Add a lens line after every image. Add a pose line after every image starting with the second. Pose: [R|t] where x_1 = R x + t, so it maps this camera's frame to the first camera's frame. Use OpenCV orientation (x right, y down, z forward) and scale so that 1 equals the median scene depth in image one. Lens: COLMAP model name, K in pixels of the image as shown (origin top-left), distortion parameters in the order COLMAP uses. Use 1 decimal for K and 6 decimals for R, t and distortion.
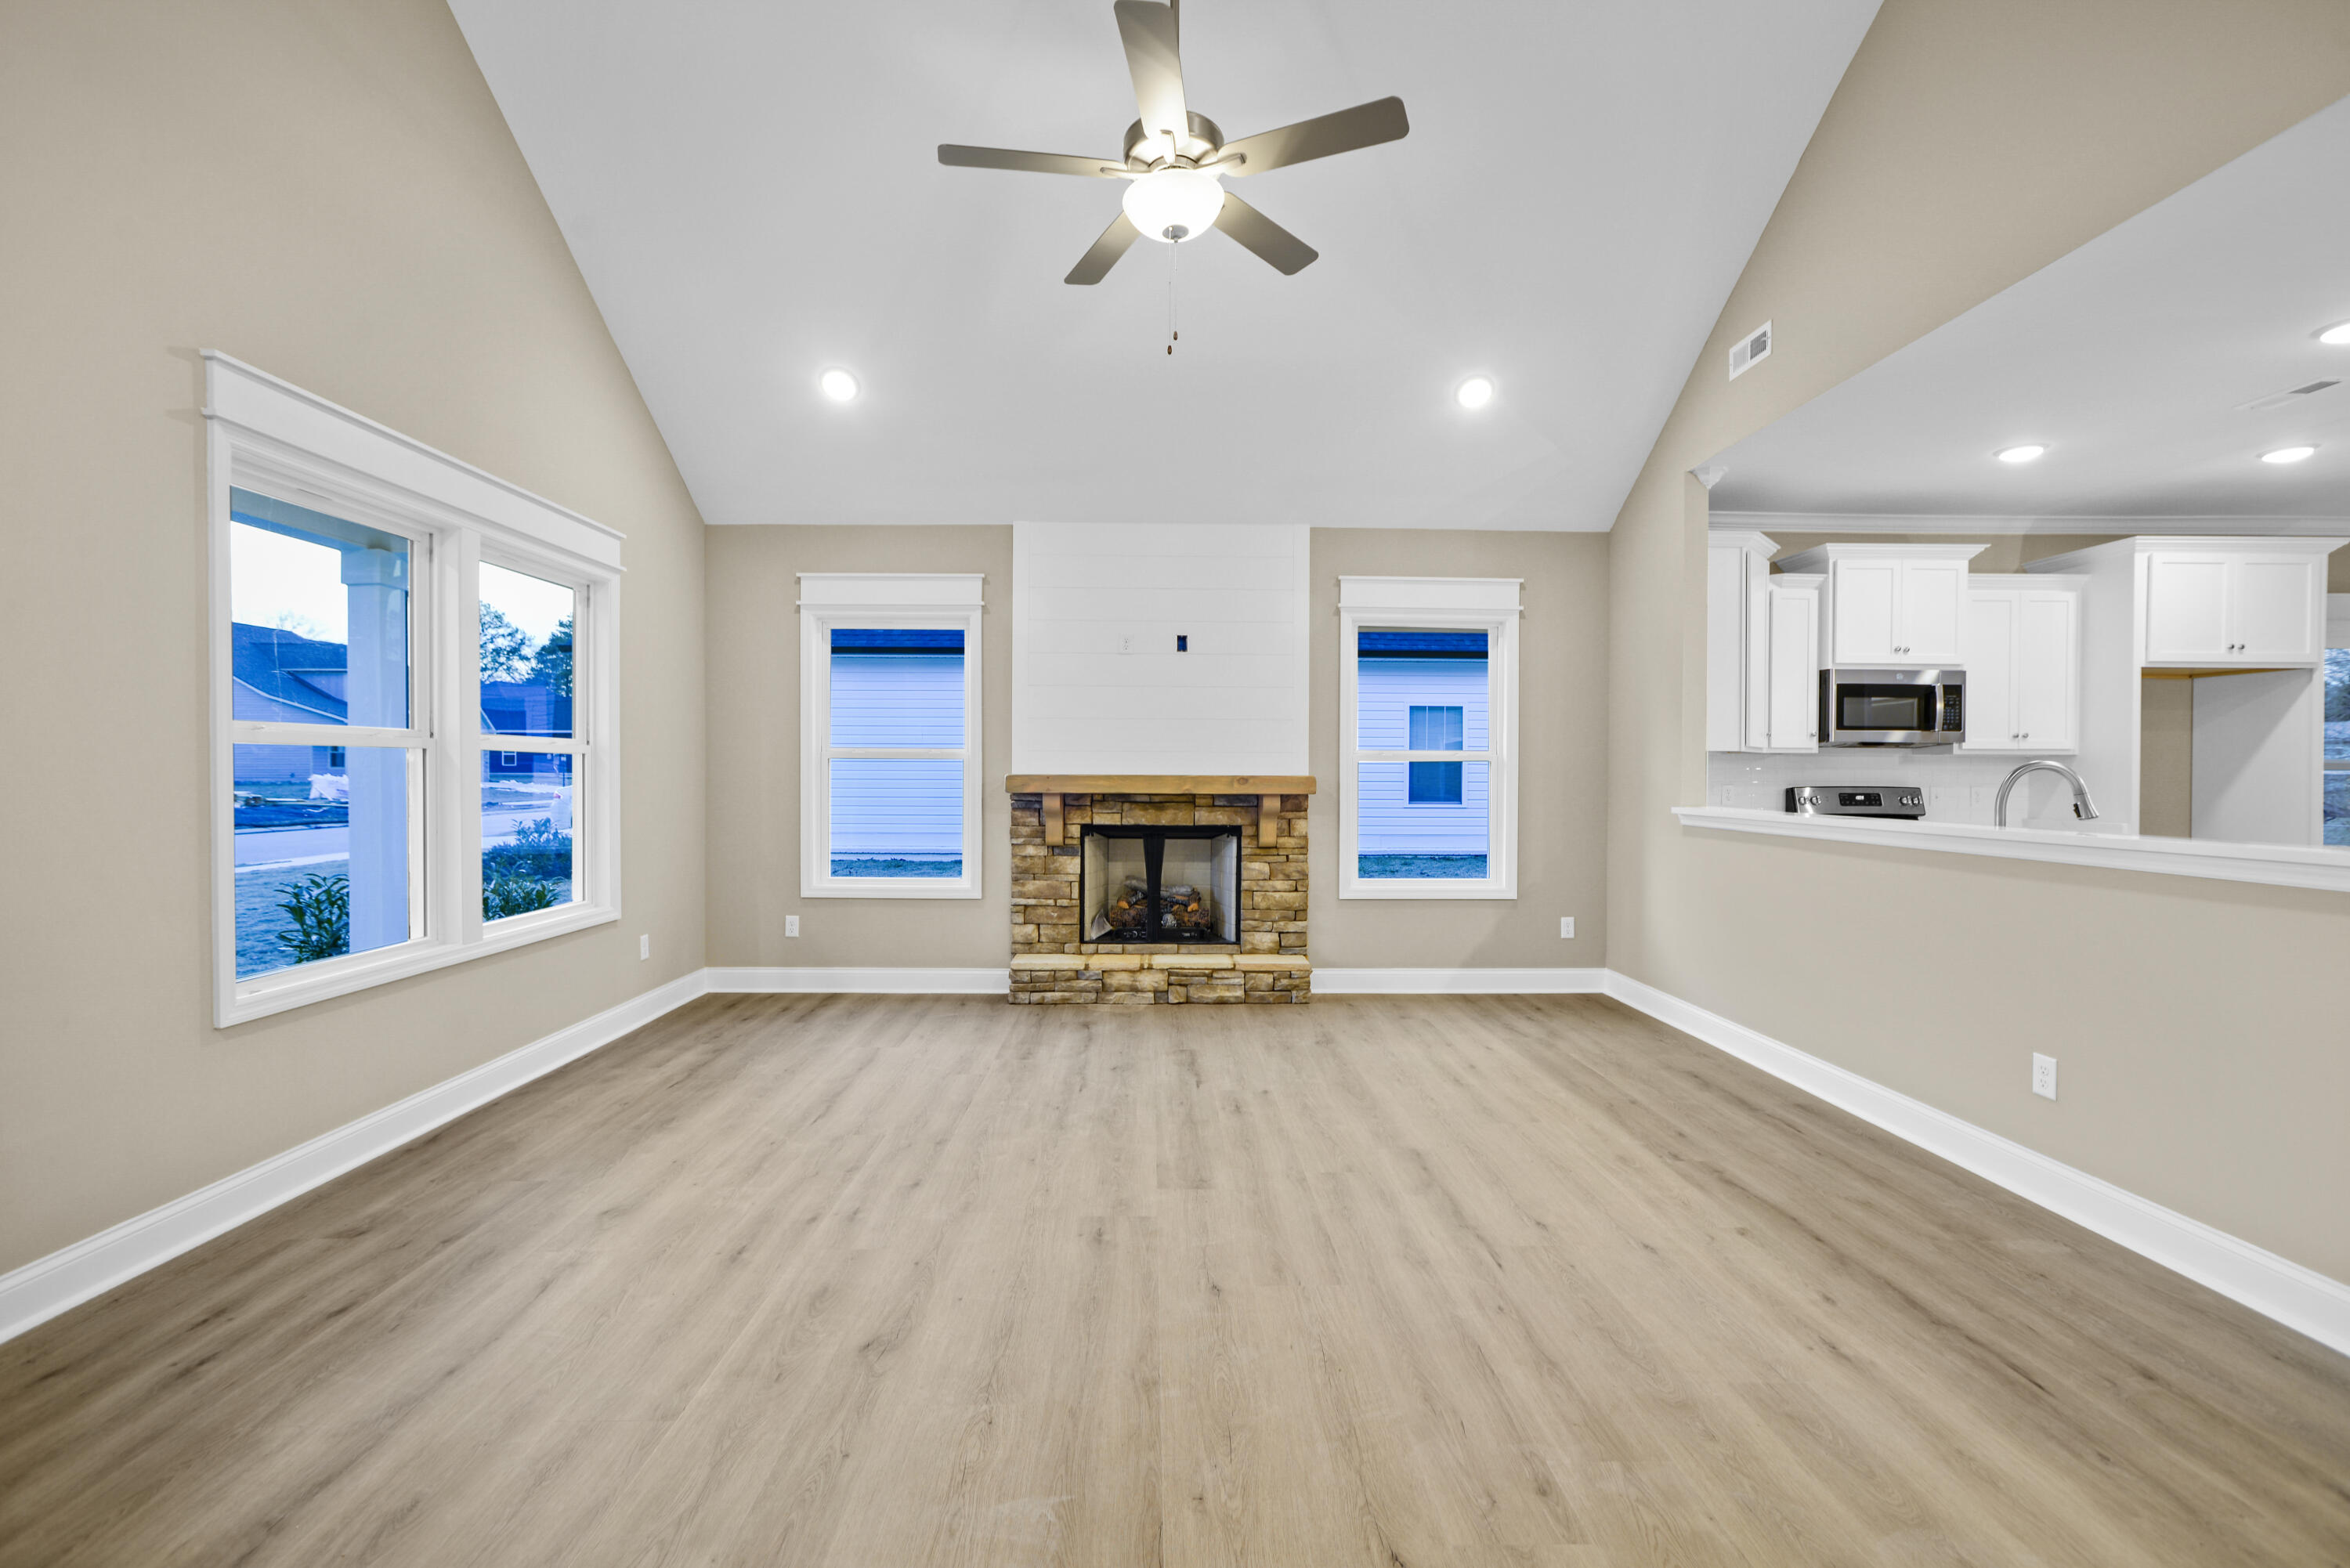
lens RADIAL K [[986.2, 0, 1166.5], [0, 986.2, 781.2], [0, 0, 1]] dist [-0.016811, 0.010842]
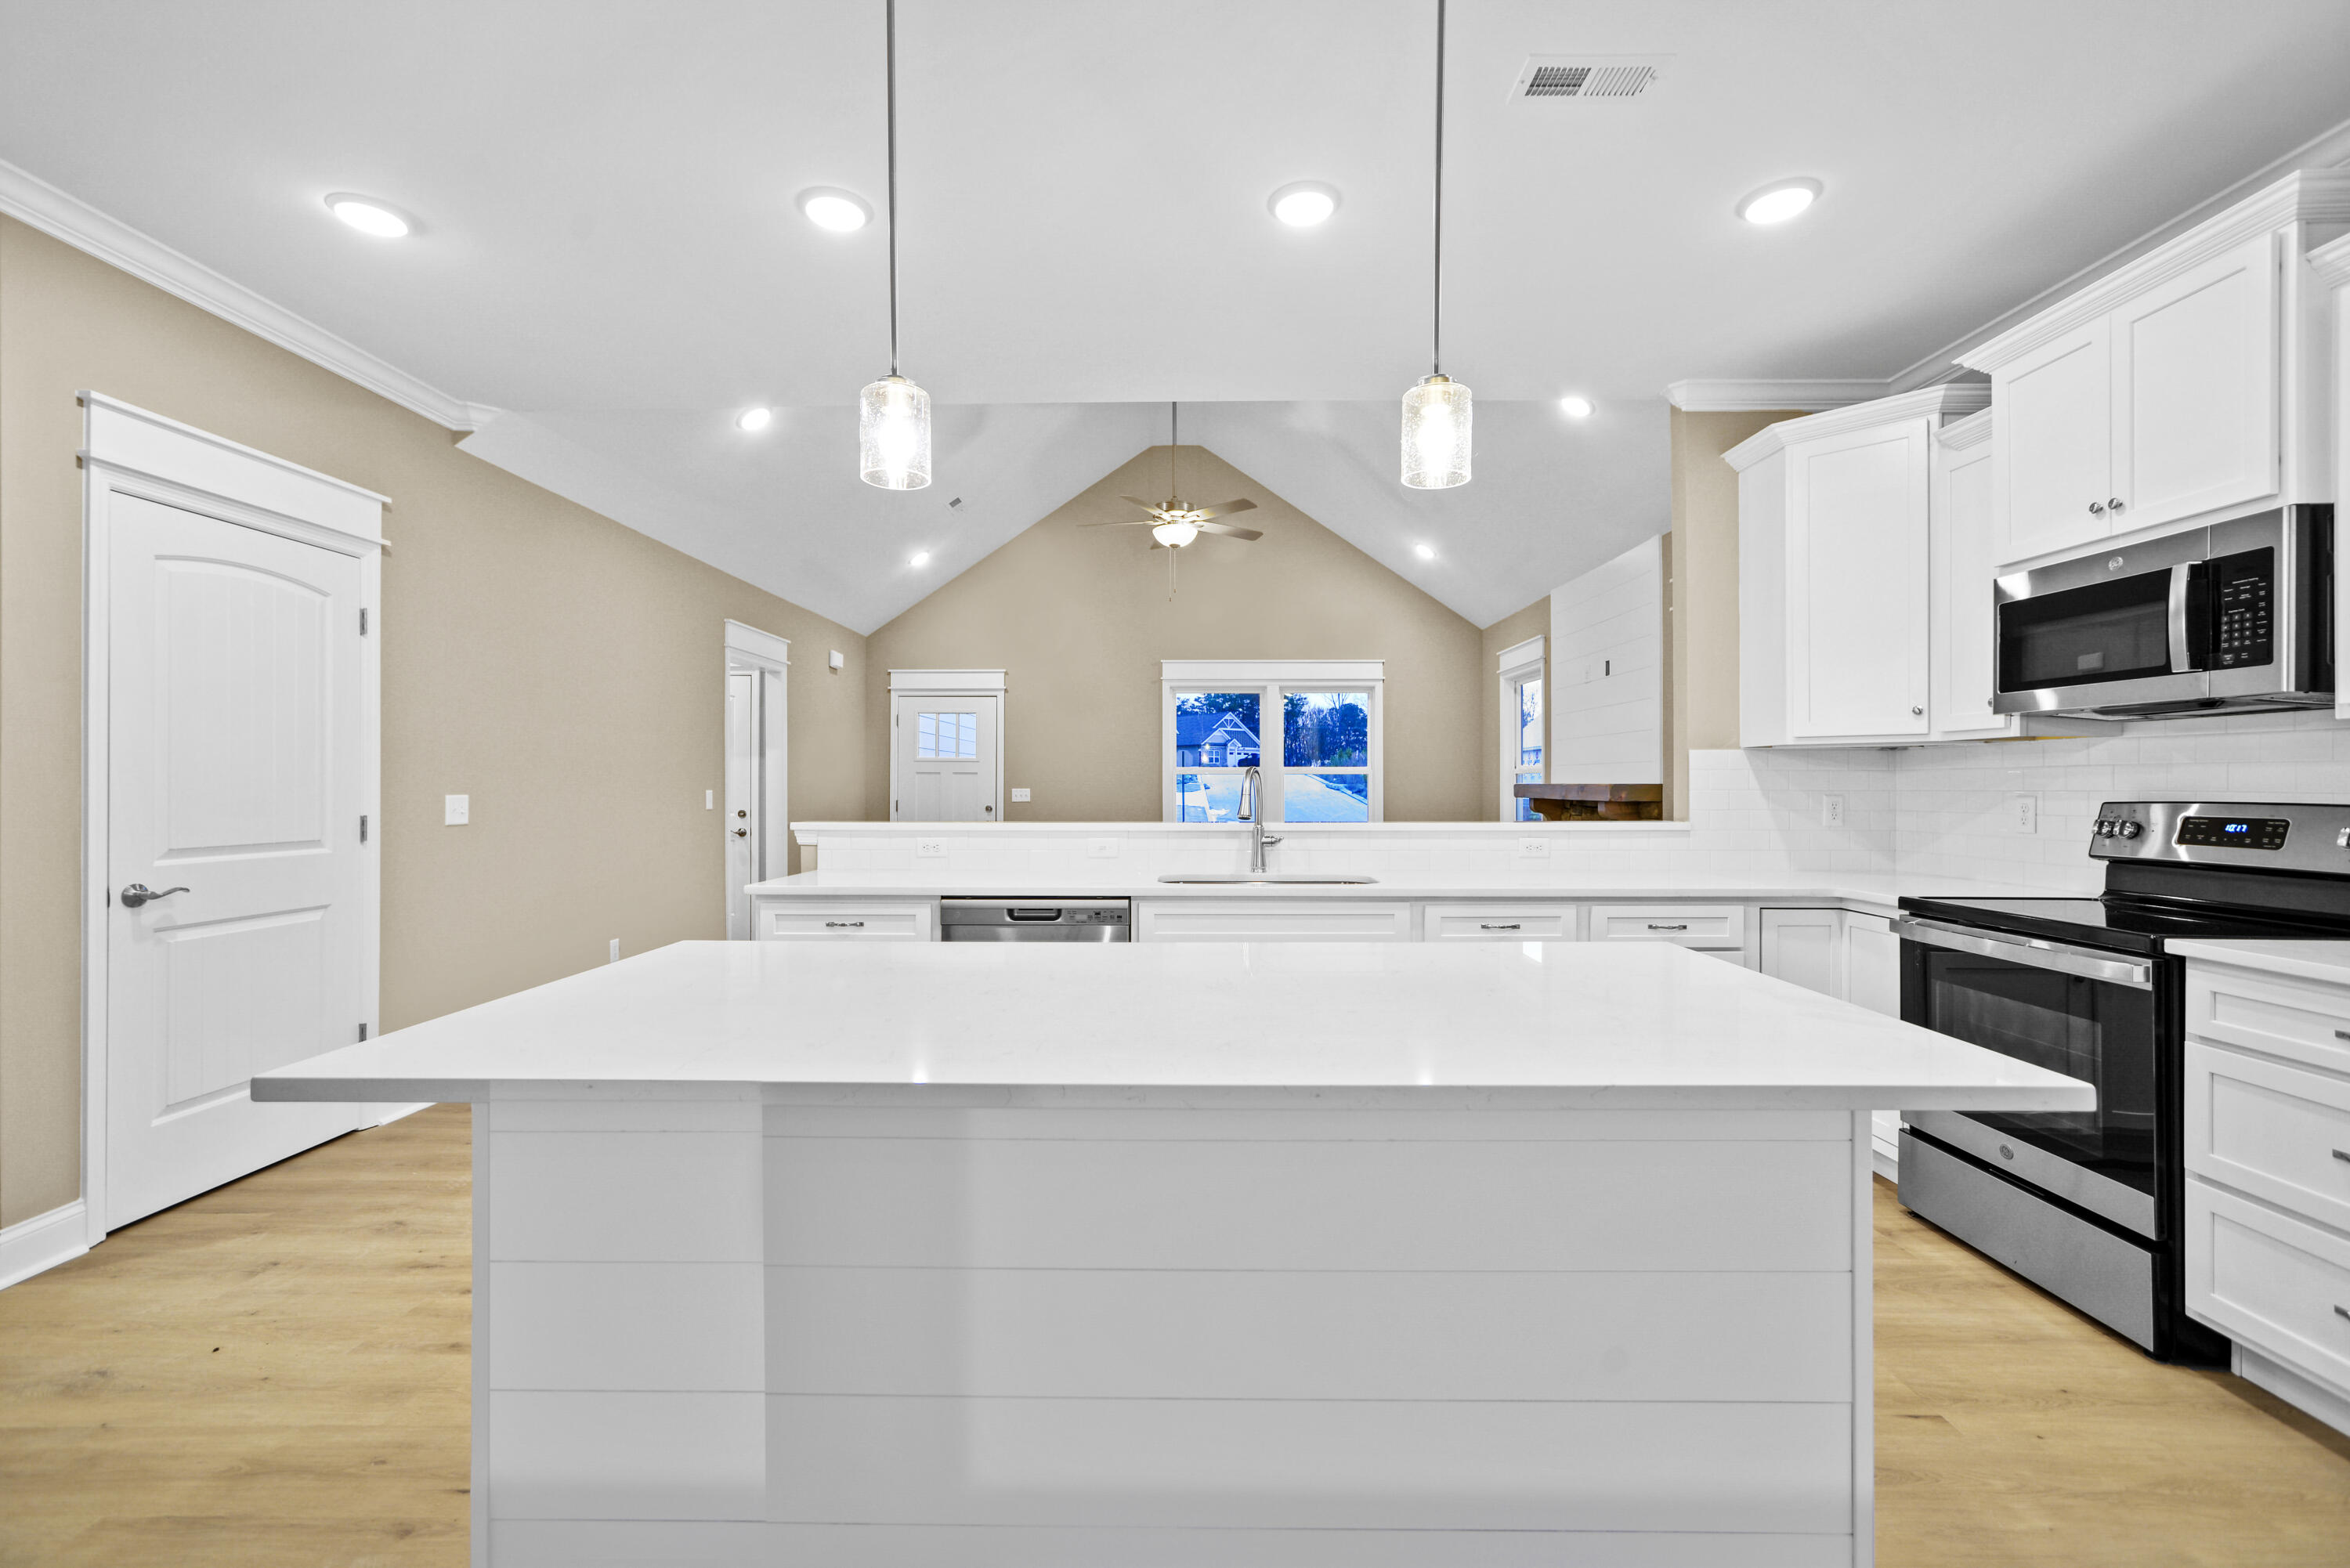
lens RADIAL K [[986.2, 0, 1177.1], [0, 986.2, 787.9], [0, 0, 1]] dist [-0.016811, 0.010842]
pose [[-0.029140, 0.000051, -0.999575, 1.205052], [-0.005728, 0.999984, 0.000218, 0.001978], [0.999559, 0.005732, -0.029139, 0.559657]]
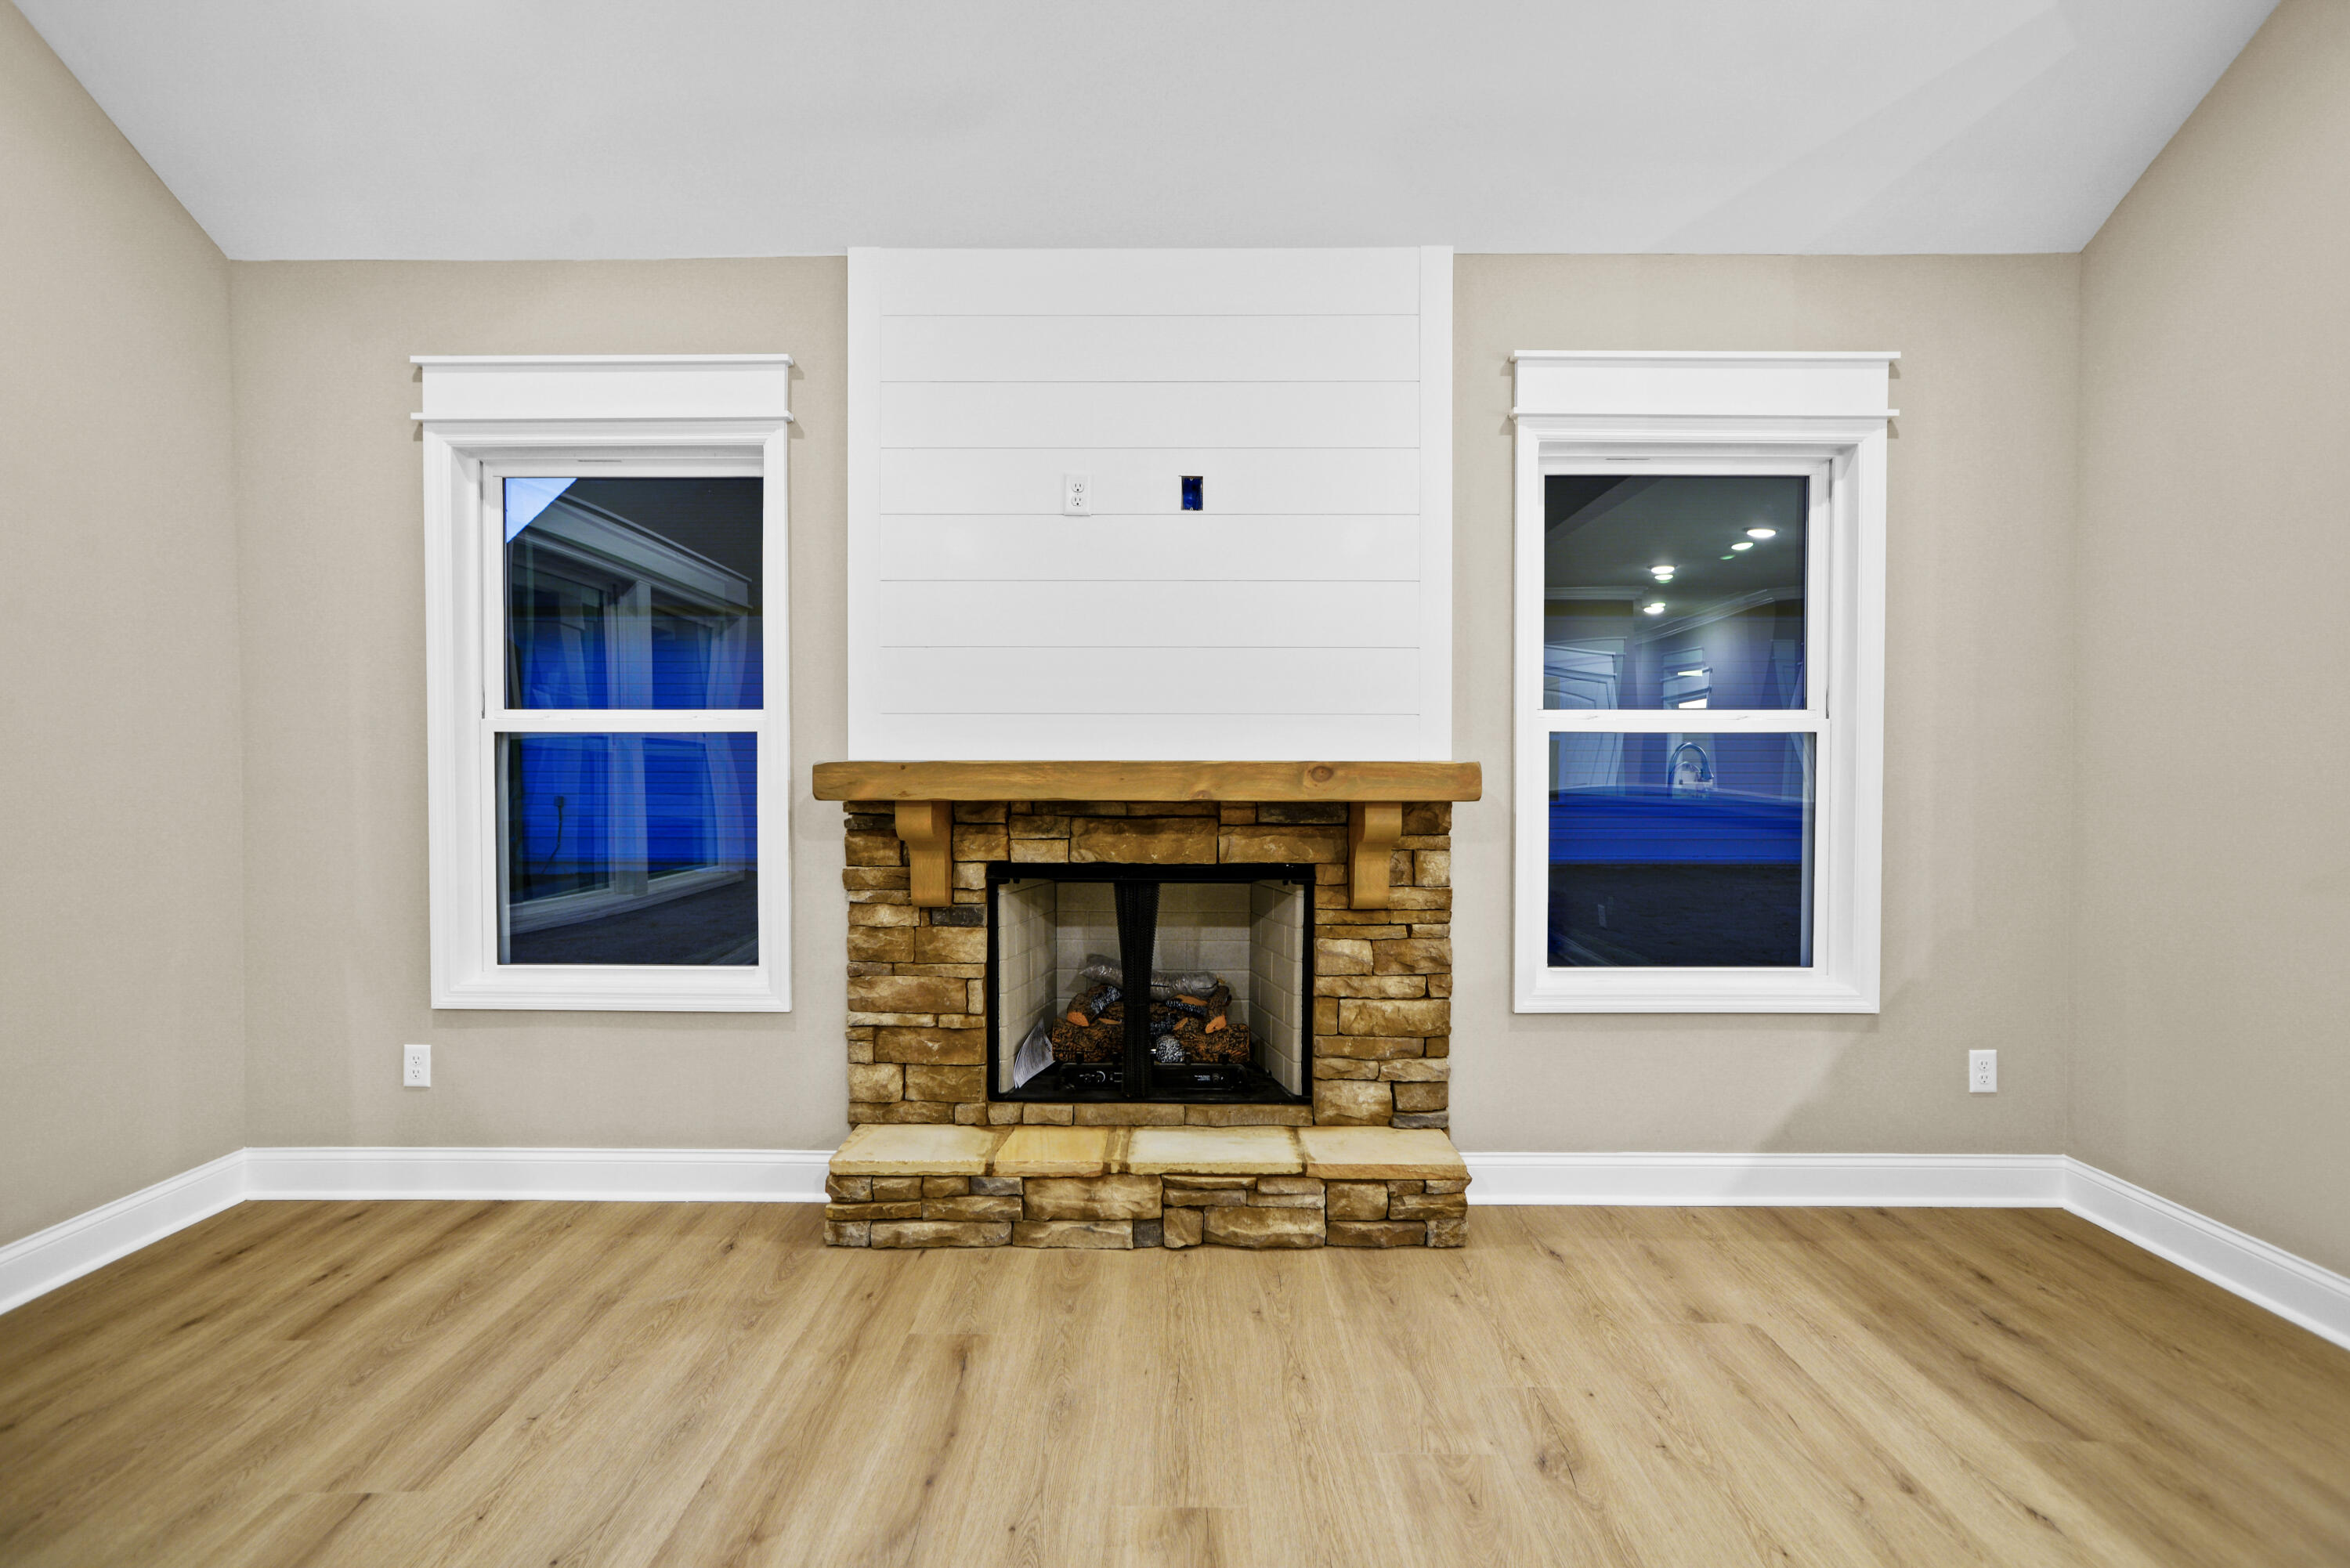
lens RADIAL K [[986.2, 0, 1161.0], [0, 986.2, 792.9], [0, 0, 1]] dist [-0.016811, 0.010842]
pose [[0.999456, -0.003455, -0.032787, 0.016504], [0.003974, 0.999868, 0.015769, 0.001632], [0.032728, -0.015891, 0.999338, 0.527848]]
